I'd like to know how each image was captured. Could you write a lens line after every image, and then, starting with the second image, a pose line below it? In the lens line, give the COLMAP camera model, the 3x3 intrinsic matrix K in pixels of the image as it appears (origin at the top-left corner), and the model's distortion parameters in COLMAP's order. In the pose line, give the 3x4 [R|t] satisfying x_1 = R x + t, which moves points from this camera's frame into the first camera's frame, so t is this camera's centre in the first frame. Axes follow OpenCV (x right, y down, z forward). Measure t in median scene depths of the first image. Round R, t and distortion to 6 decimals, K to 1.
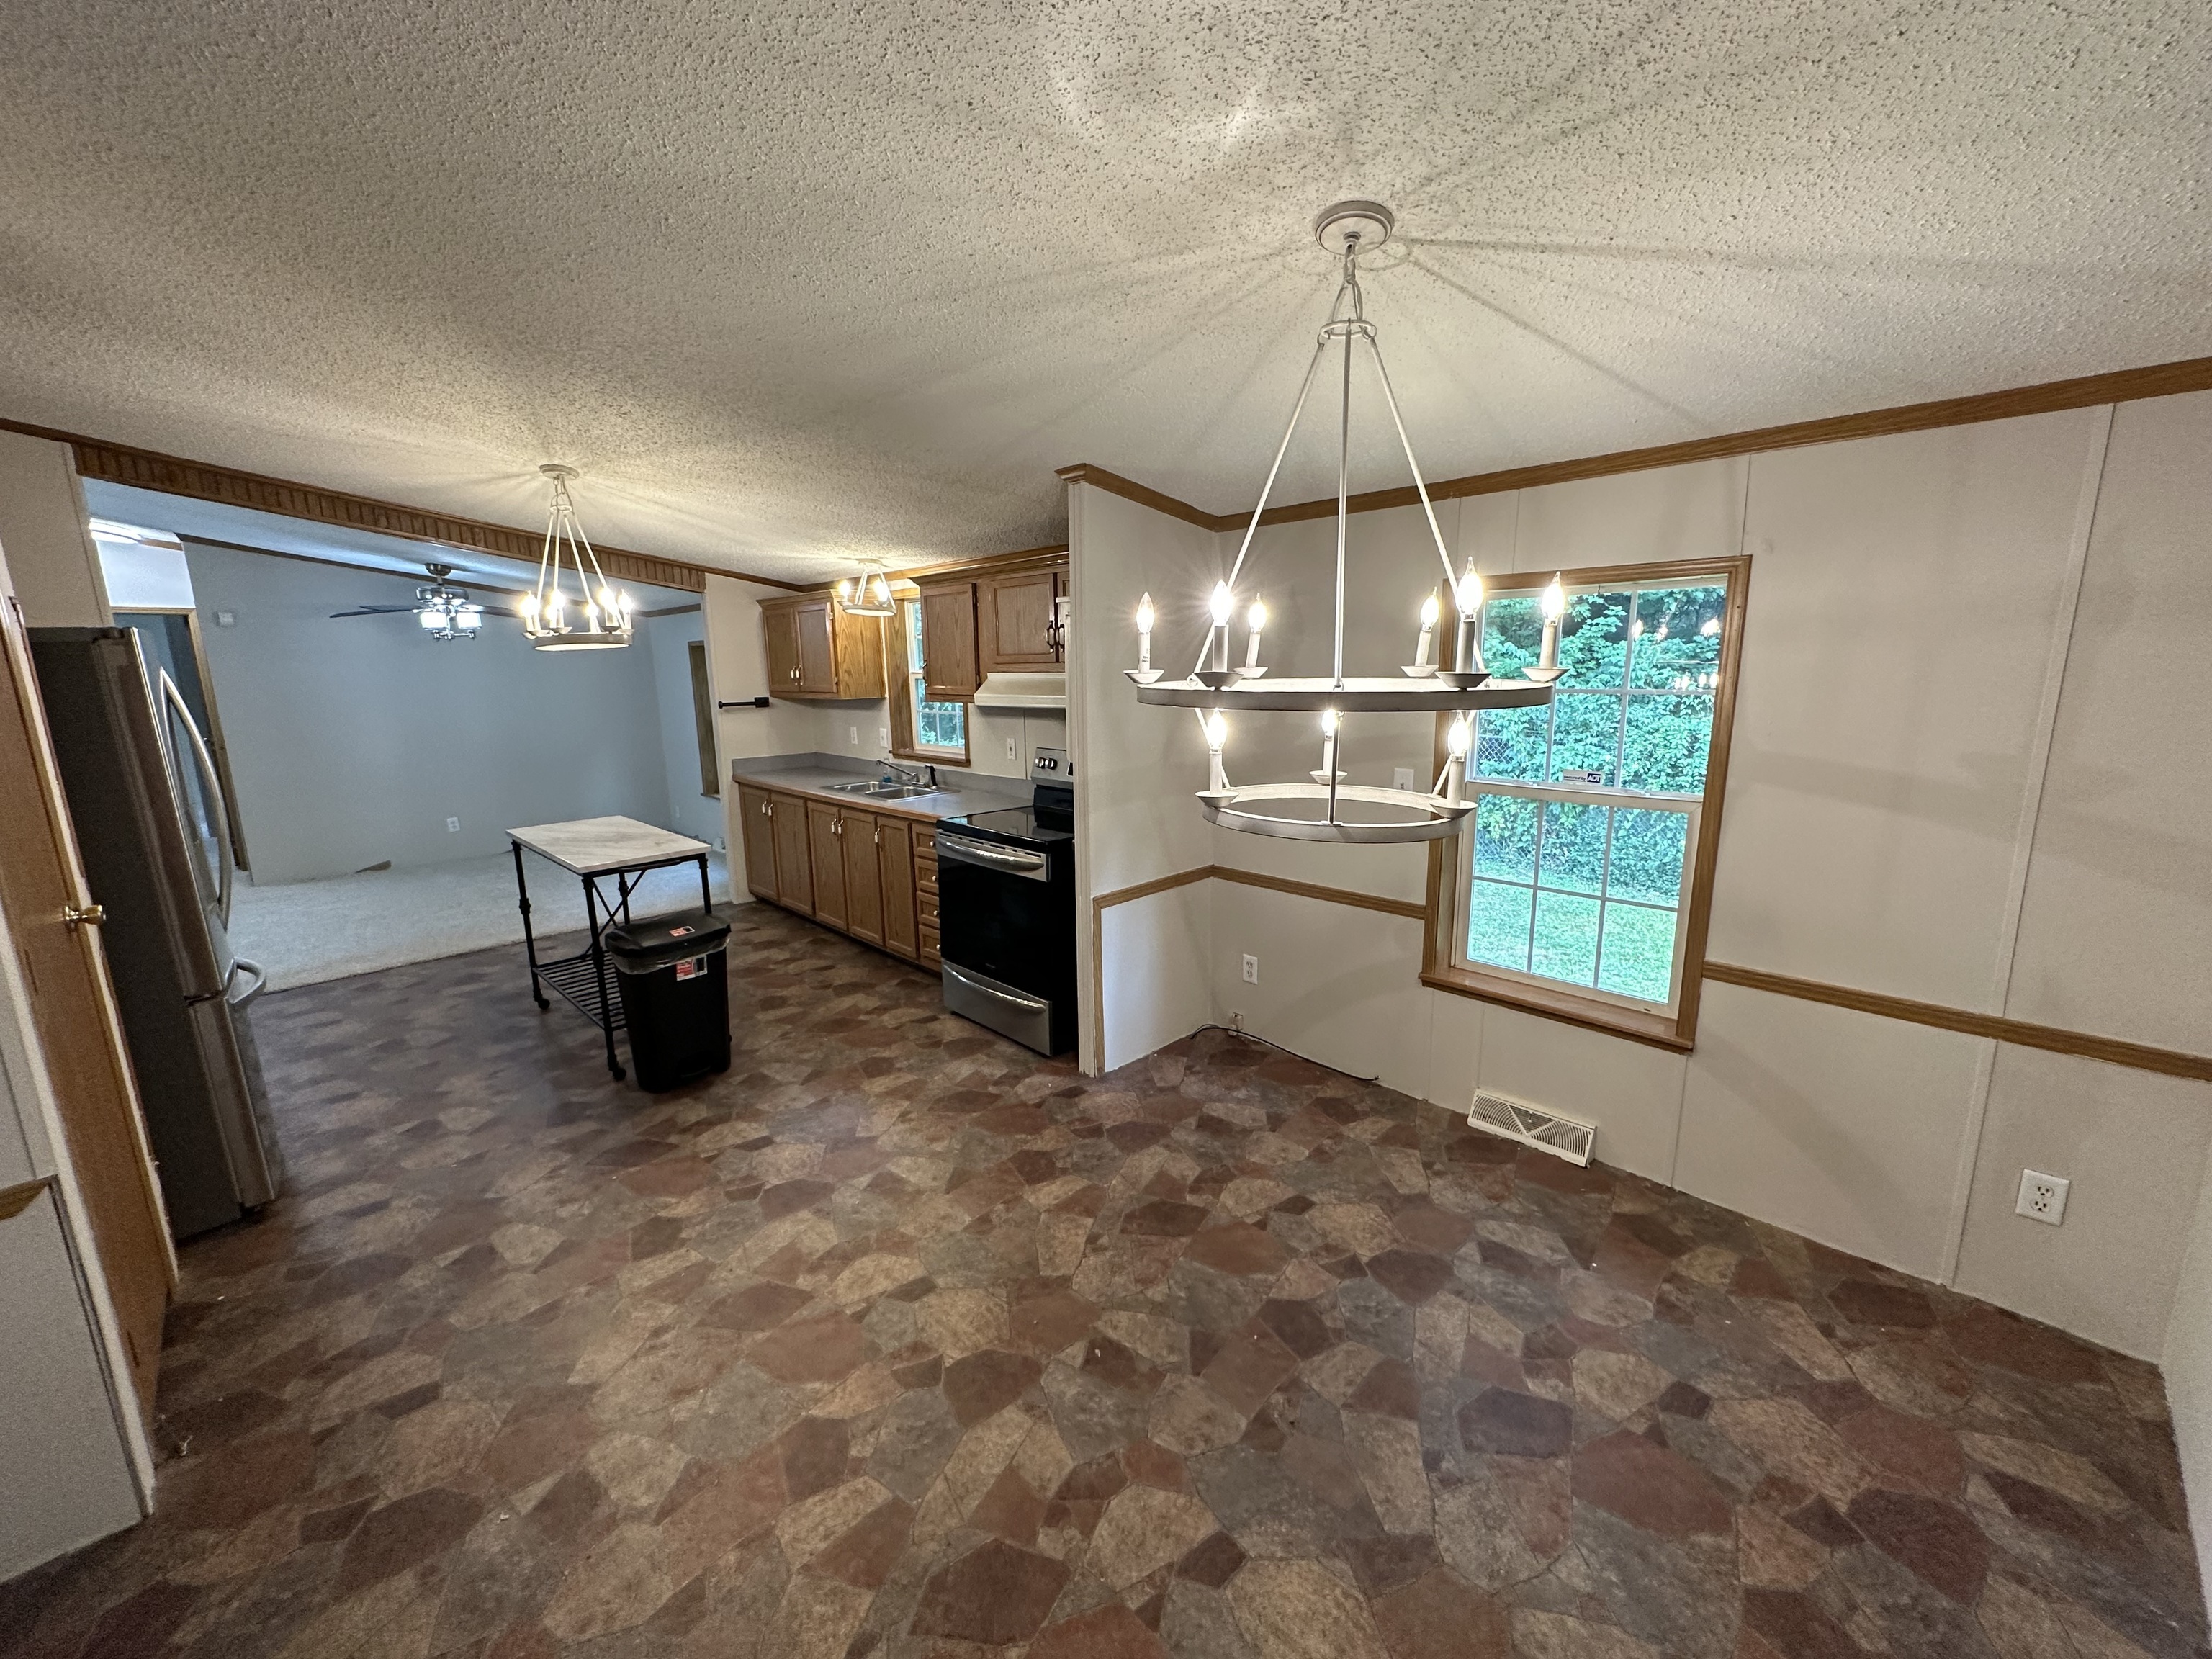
lens RADIAL K [[879.5, 0, 1106.0], [0, 879.5, 829.5], [0, 0, 1]] dist [0.000674, 0.000167]
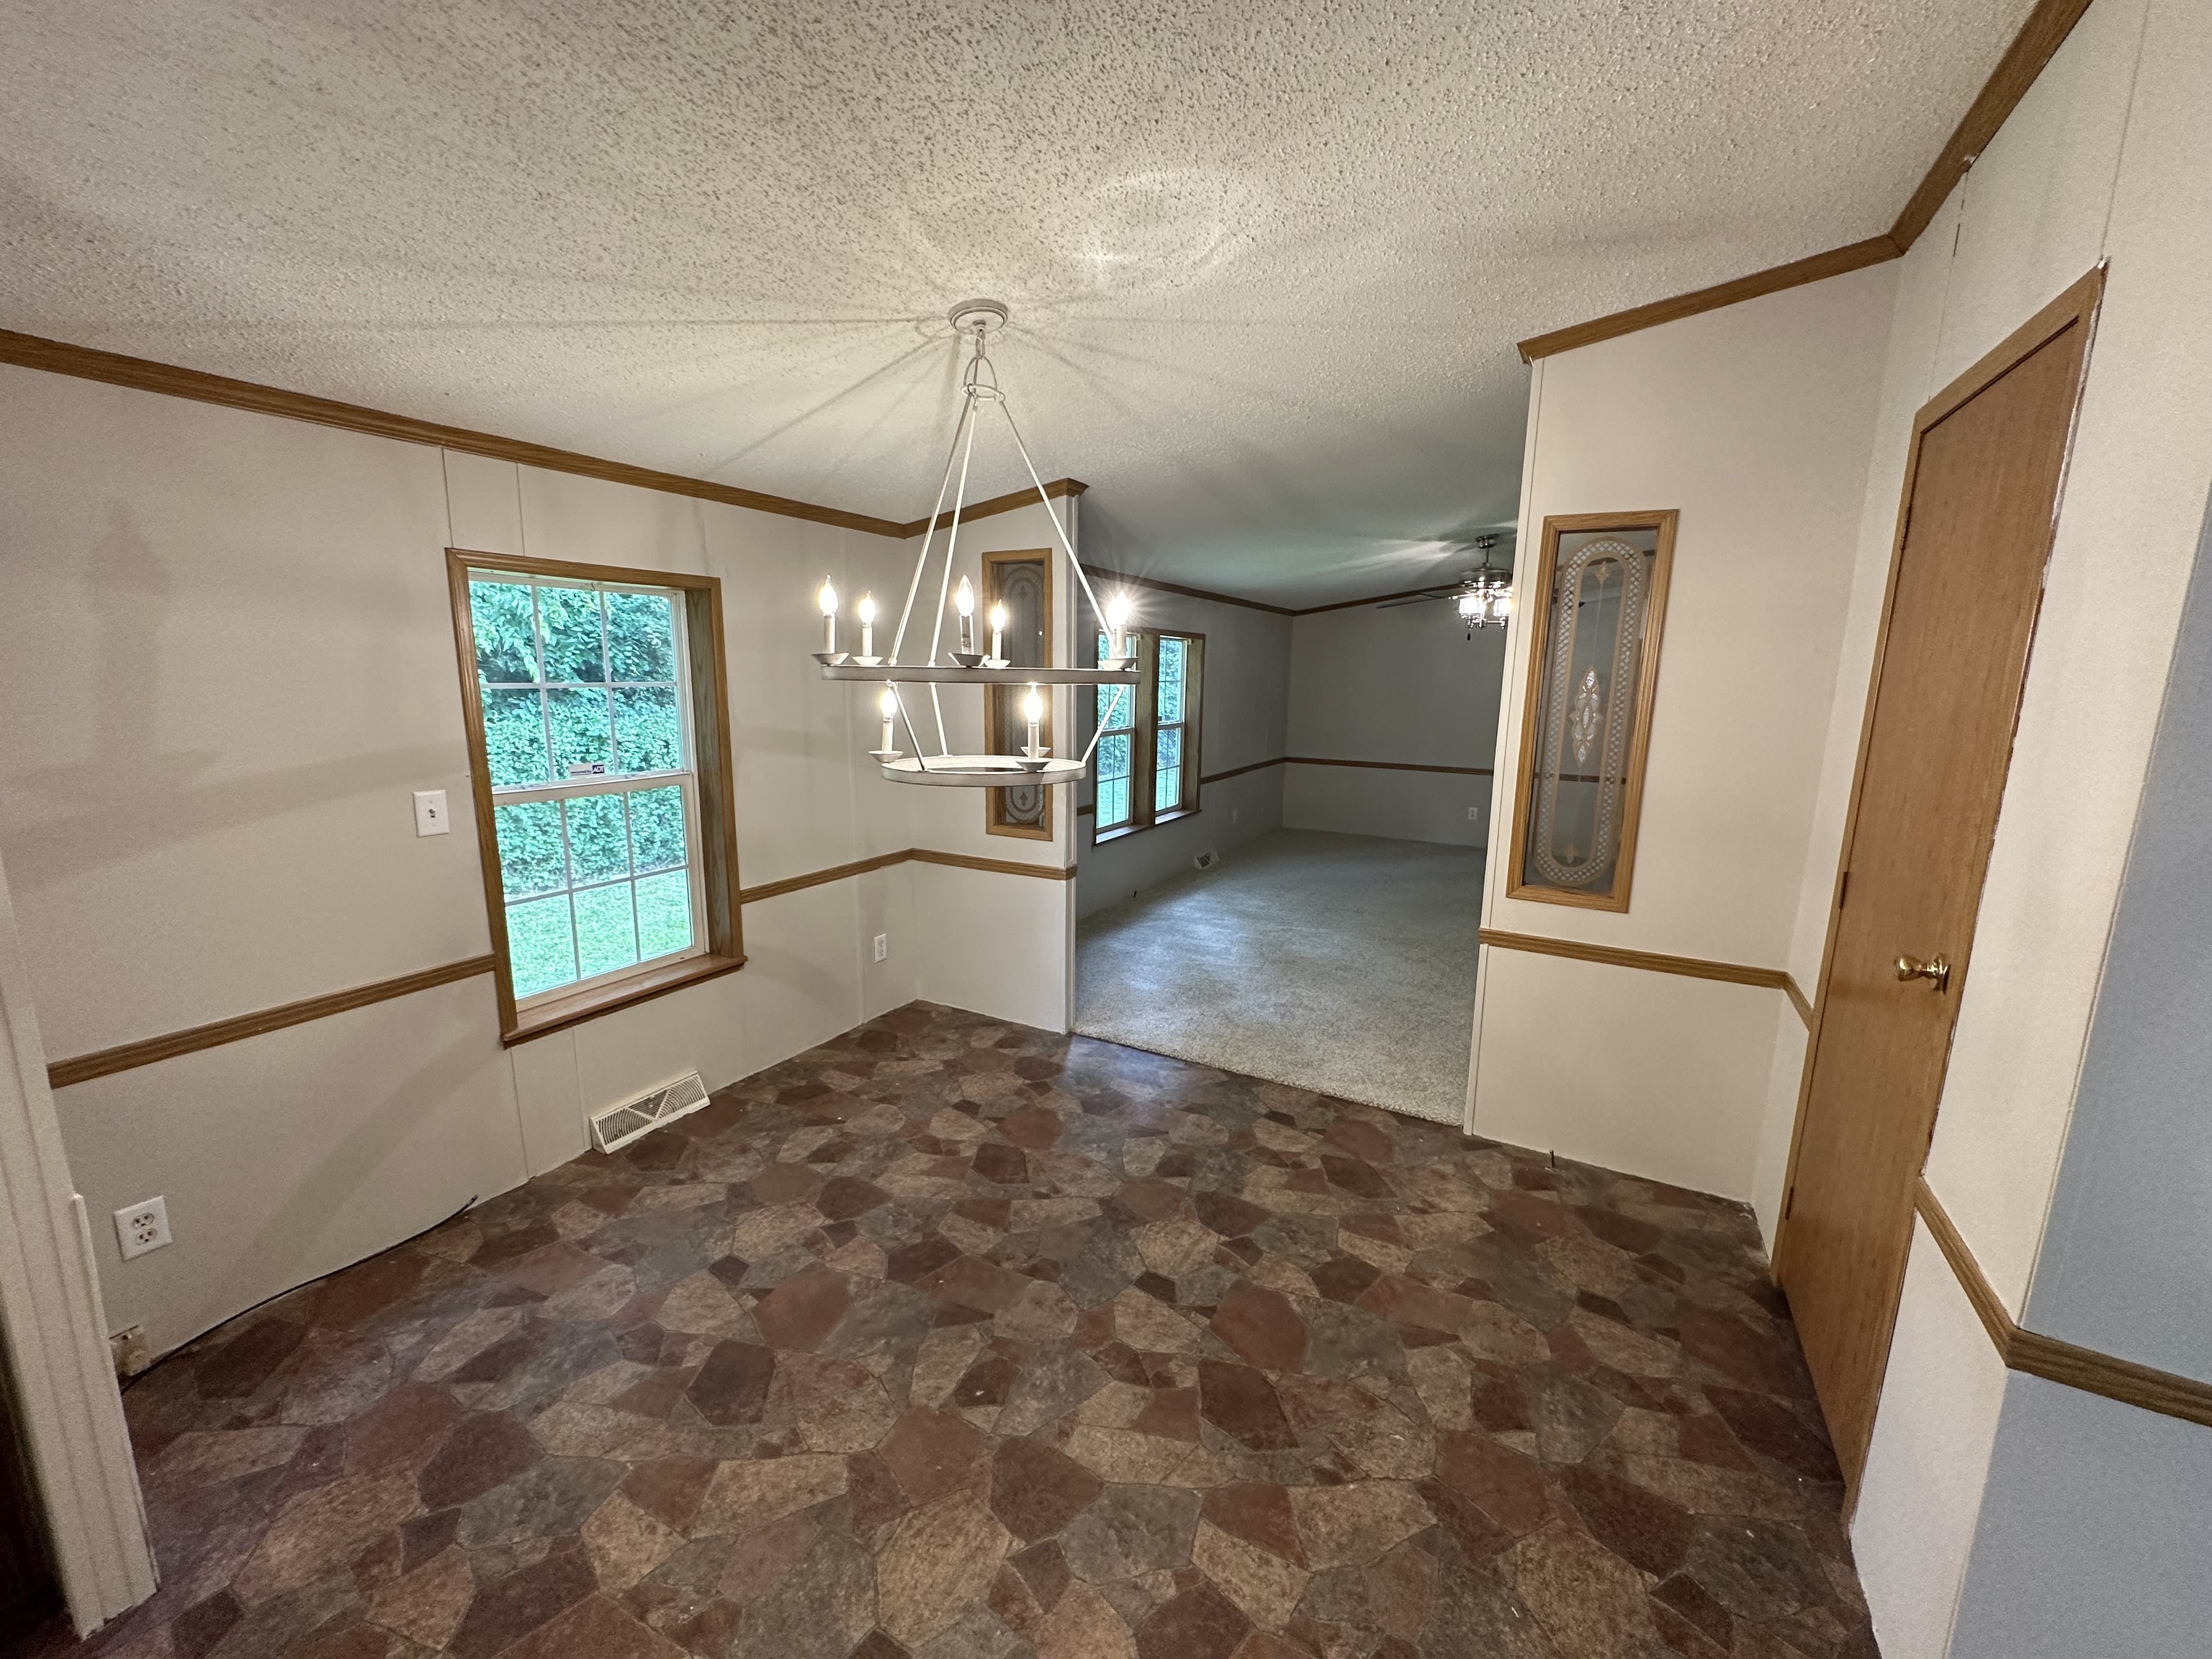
lens RADIAL K [[879.8, 0, 1106.0], [0, 879.8, 829.5], [0, 0, 1]] dist [-0.002604, 0.000096]
pose [[-0.292225, -0.158802, 0.943073, -0.685448], [0.170581, 0.961649, 0.214787, -0.124973], [-0.941014, 0.223637, -0.253929, 0.812298]]
